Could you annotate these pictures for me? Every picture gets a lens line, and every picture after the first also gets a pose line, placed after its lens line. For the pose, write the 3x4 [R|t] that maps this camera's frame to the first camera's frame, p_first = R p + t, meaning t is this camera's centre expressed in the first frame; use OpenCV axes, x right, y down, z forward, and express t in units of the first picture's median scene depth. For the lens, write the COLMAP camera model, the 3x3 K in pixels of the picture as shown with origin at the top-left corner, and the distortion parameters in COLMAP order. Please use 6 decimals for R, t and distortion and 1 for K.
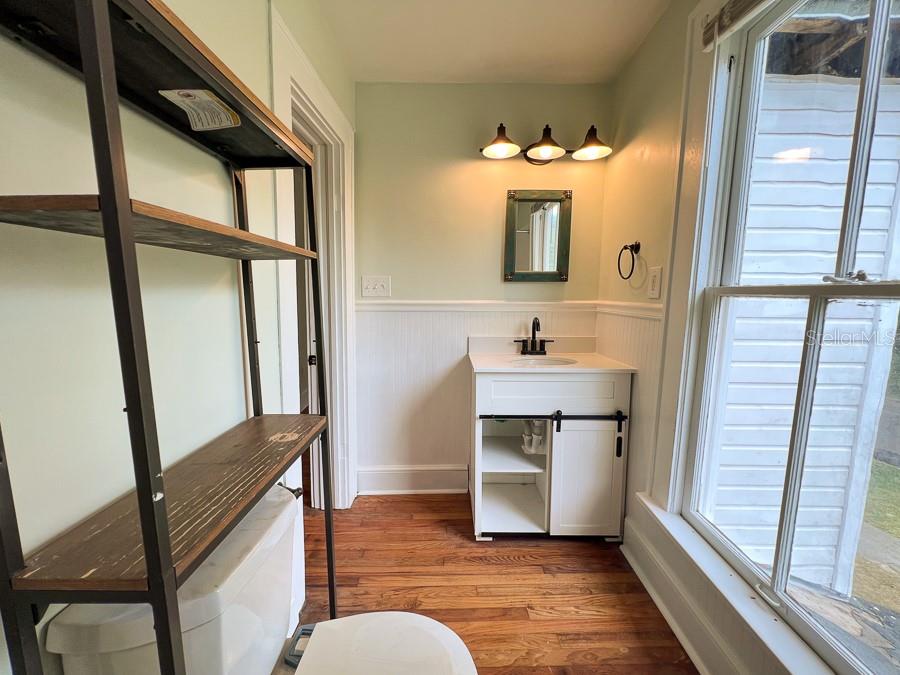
lens RADIAL K [[348.1, 0, 450.0], [0, 348.1, 337.5], [0, 0, 1]] dist [-0.000085, -0.000091]
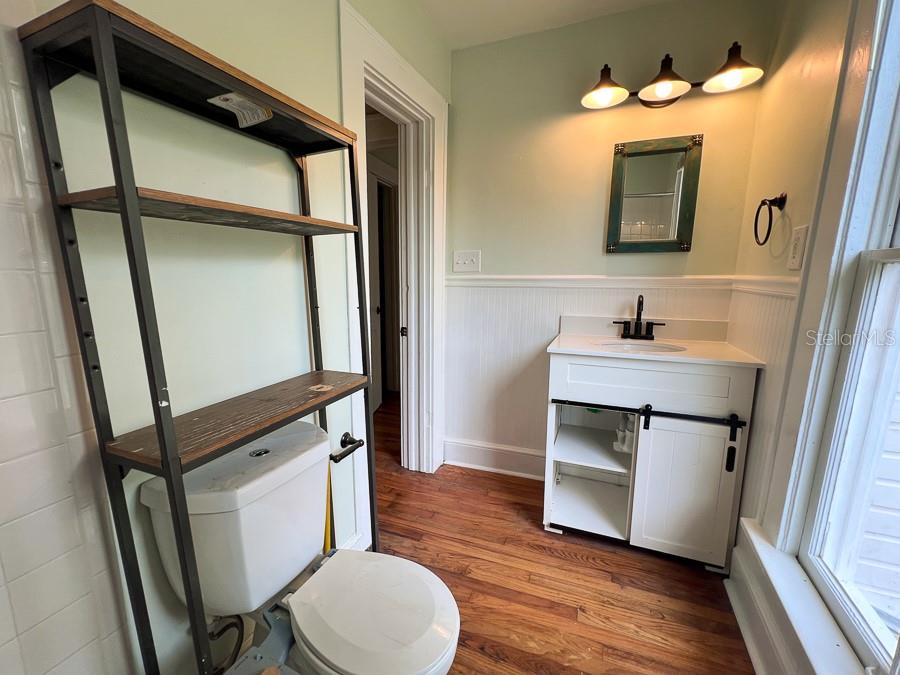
lens RADIAL K [[361.2, 0, 450.0], [0, 361.2, 337.5], [0, 0, 1]] dist [0.000208, 0.000227]
pose [[0.934243, 0.059003, -0.351721, 0.156263], [-0.040064, 0.997340, 0.060891, 0.012462], [0.354378, -0.042796, 0.934122, 0.013872]]
